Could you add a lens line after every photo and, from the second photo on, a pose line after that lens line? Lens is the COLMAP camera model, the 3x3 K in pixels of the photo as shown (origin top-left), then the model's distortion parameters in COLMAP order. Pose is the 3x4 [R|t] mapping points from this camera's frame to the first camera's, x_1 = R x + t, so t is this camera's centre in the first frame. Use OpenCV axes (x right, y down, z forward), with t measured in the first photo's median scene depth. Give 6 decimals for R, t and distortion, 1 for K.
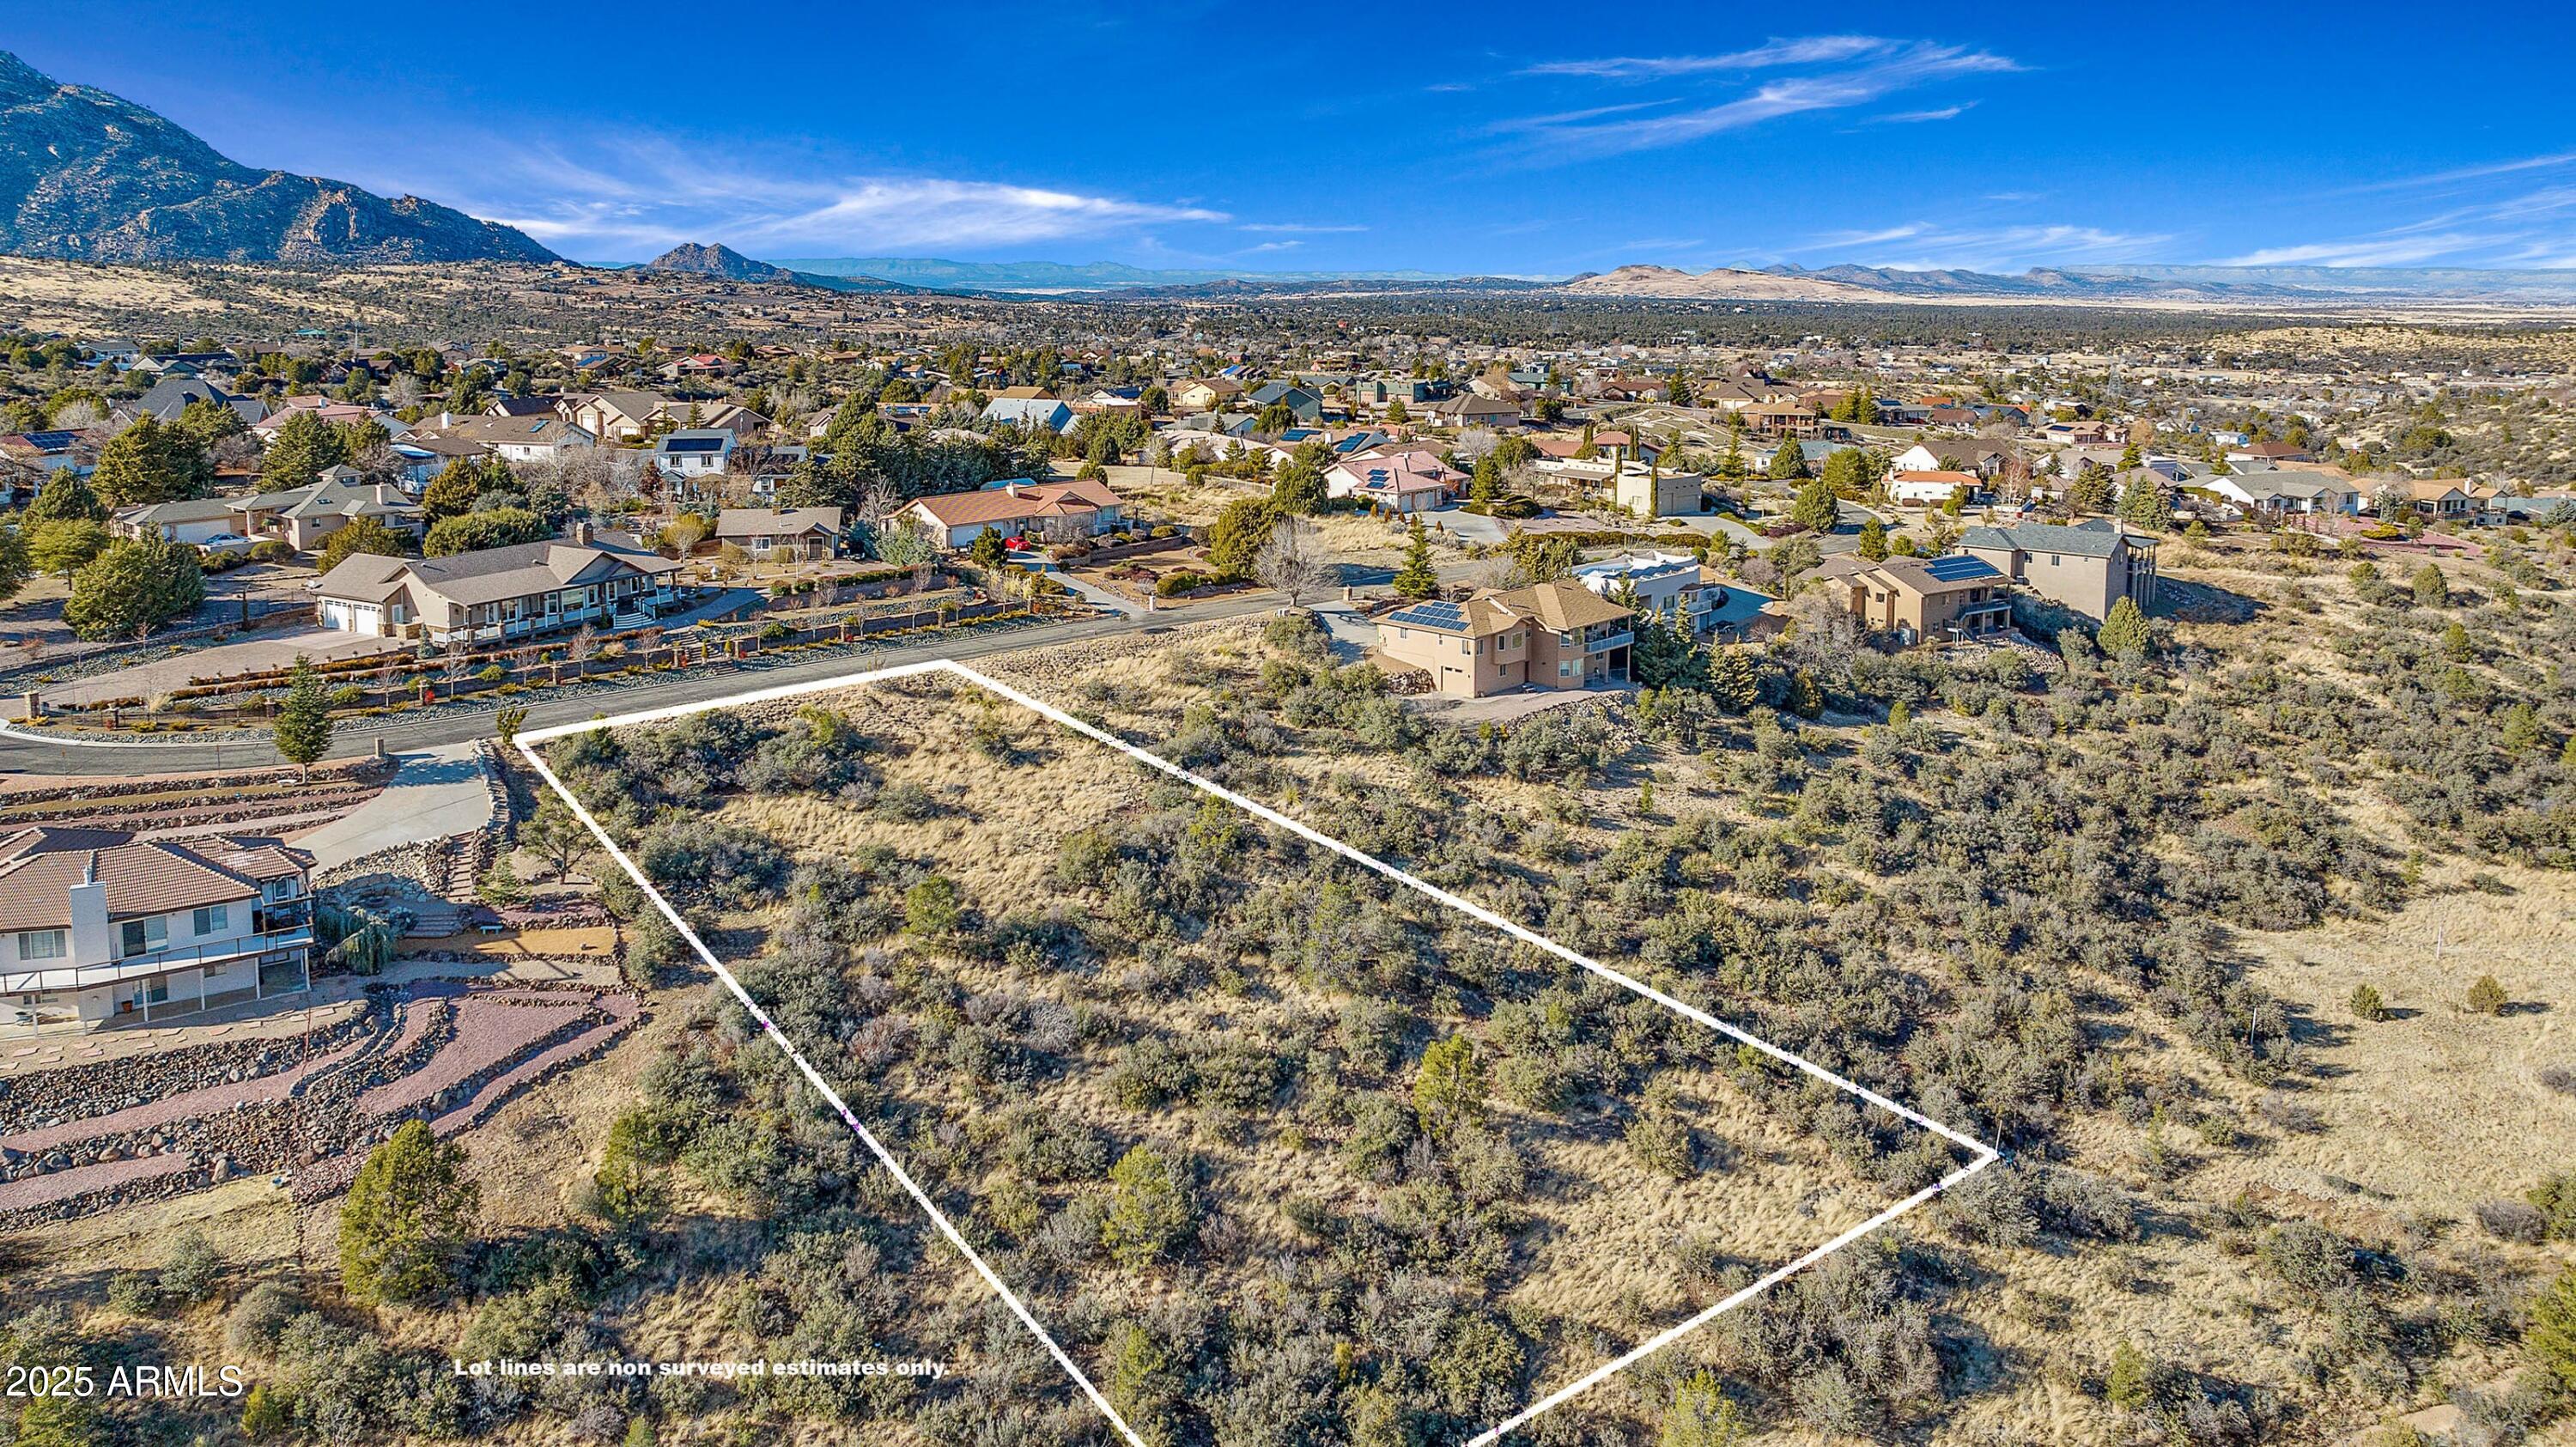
lens RADIAL K [[2040.7, 0, 1288.0], [0, 2040.7, 723.5], [0, 0, 1]] dist [0.090417, 0.002649]
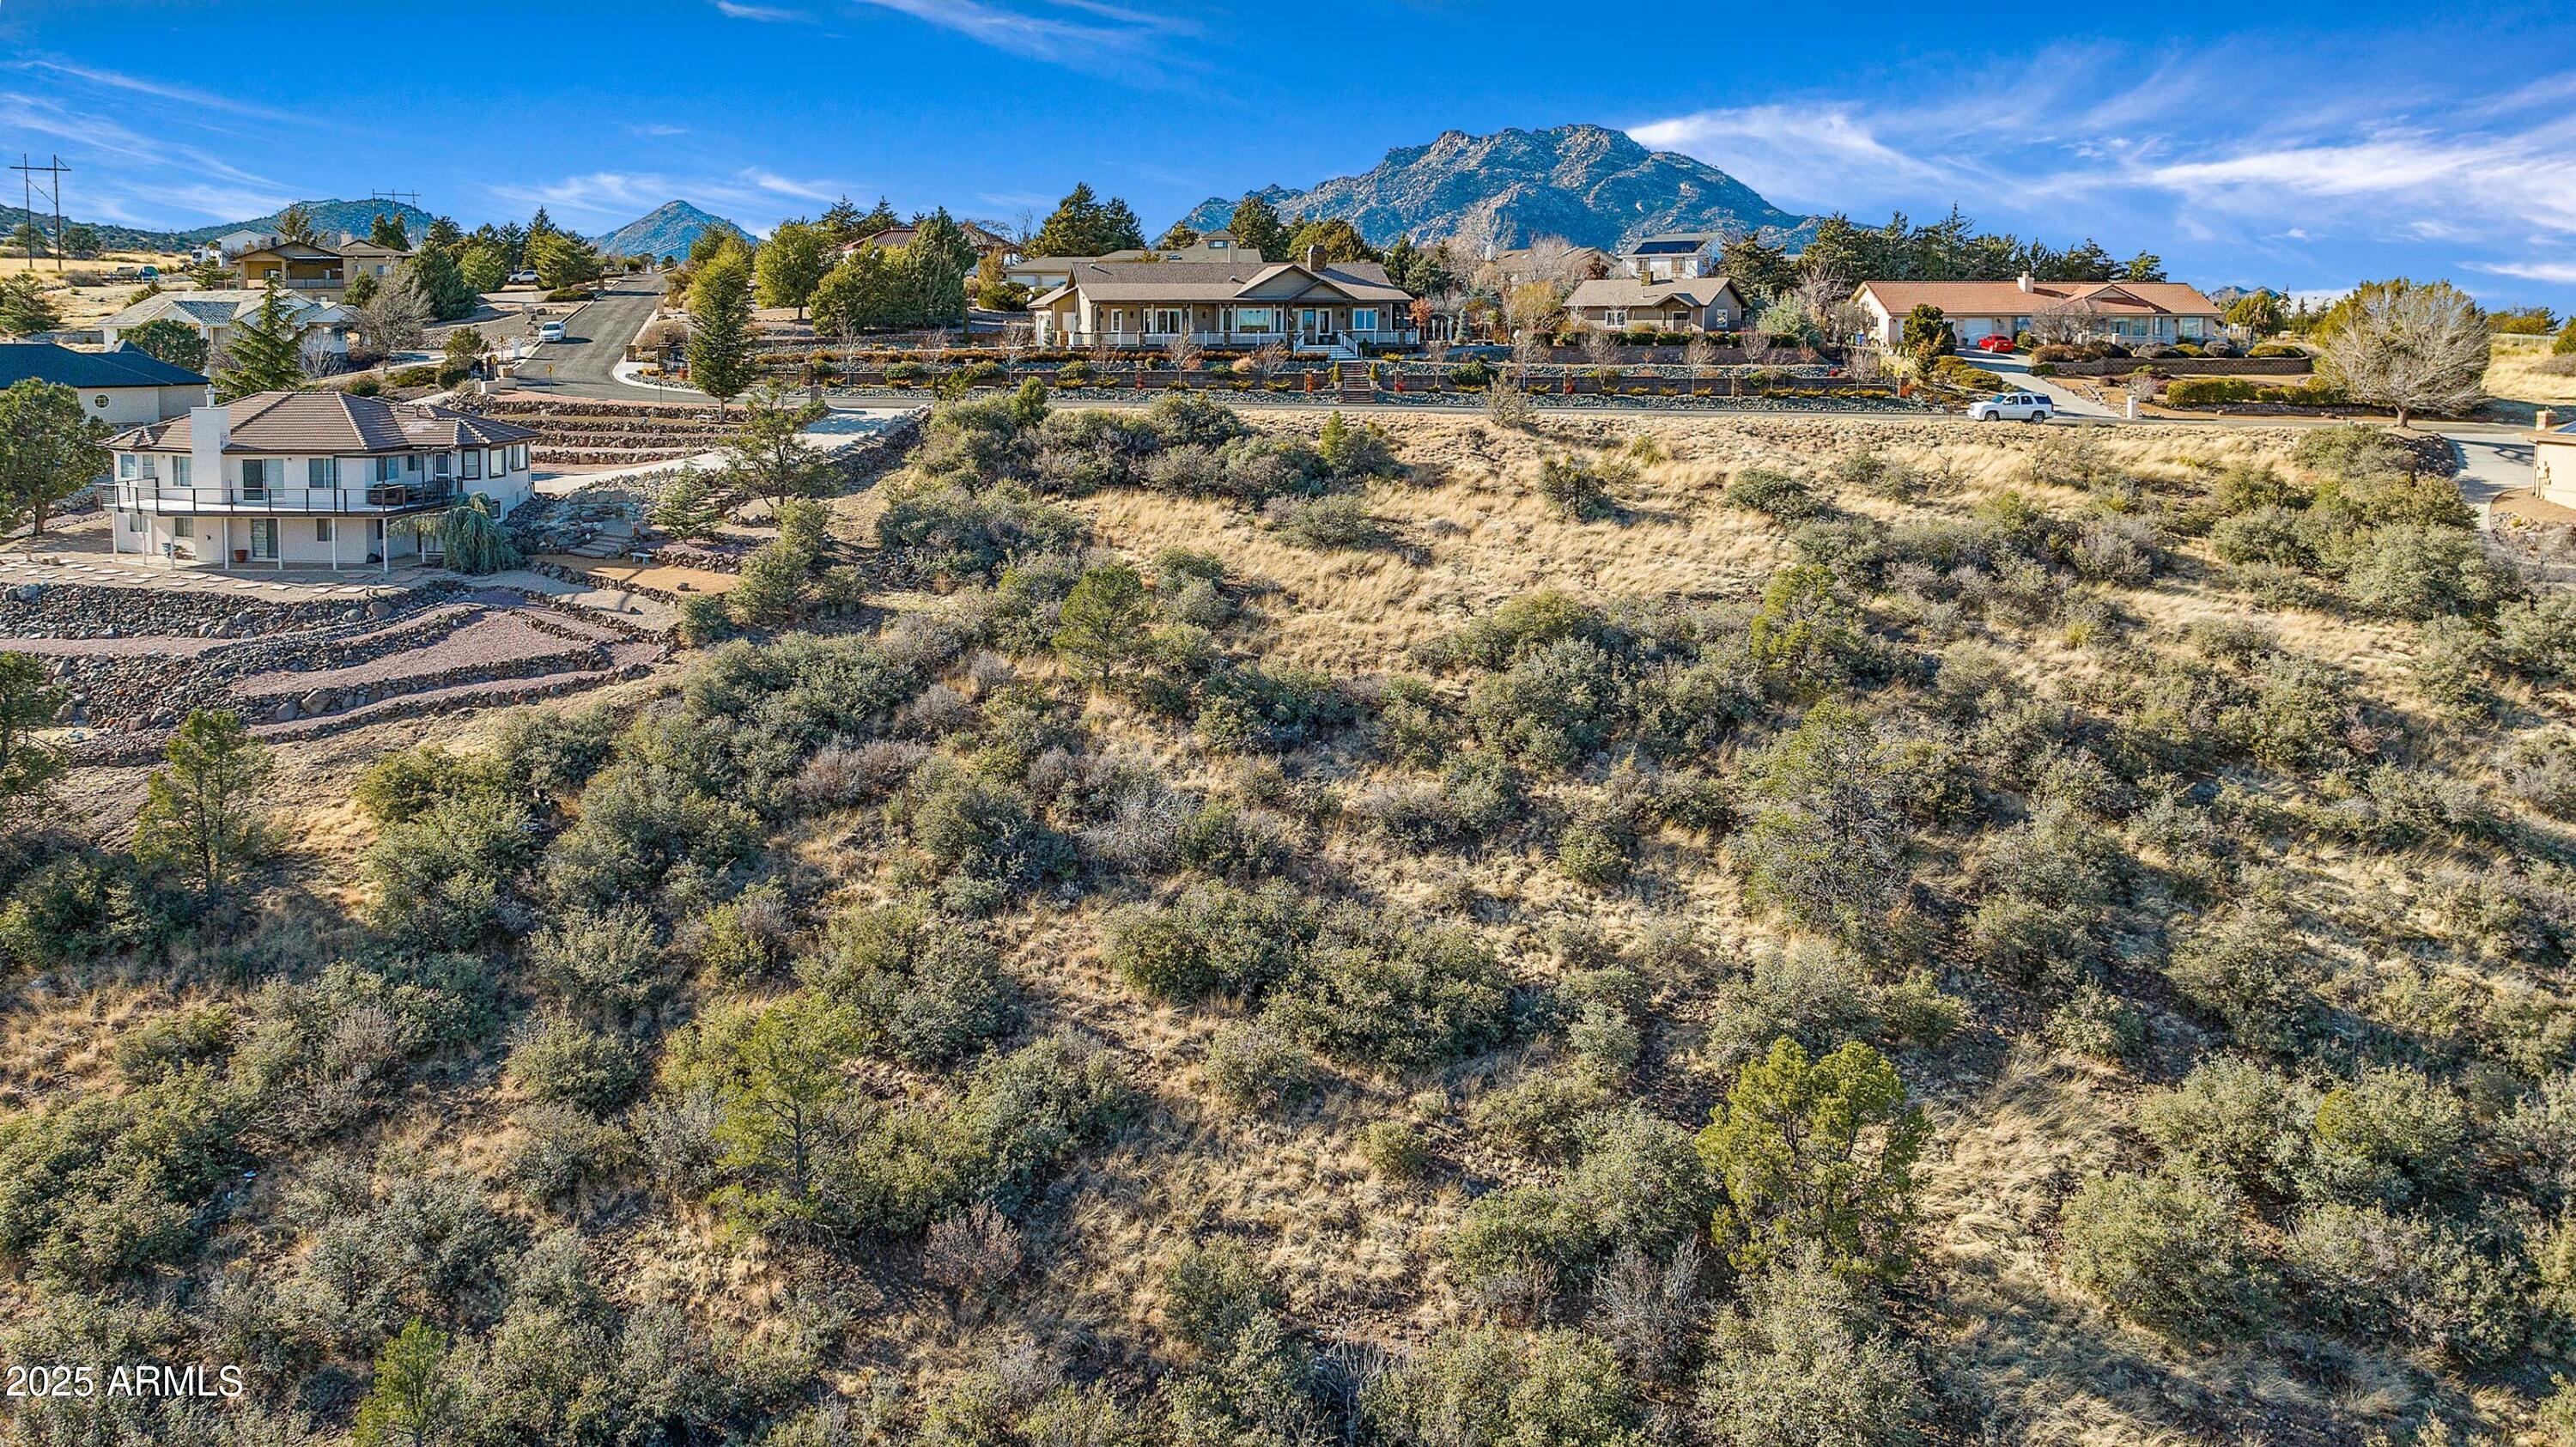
lens RADIAL K [[1740.8, 0, 1214.7], [0, 1740.8, 714.5], [0, 0, 1]] dist [-0.004302, 0.000400]
pose [[0.680415, 0.138645, -0.719592, 0.170637], [-0.145196, 0.987979, 0.053064, 0.059829], [0.718299, 0.068376, 0.692366, 0.458752]]
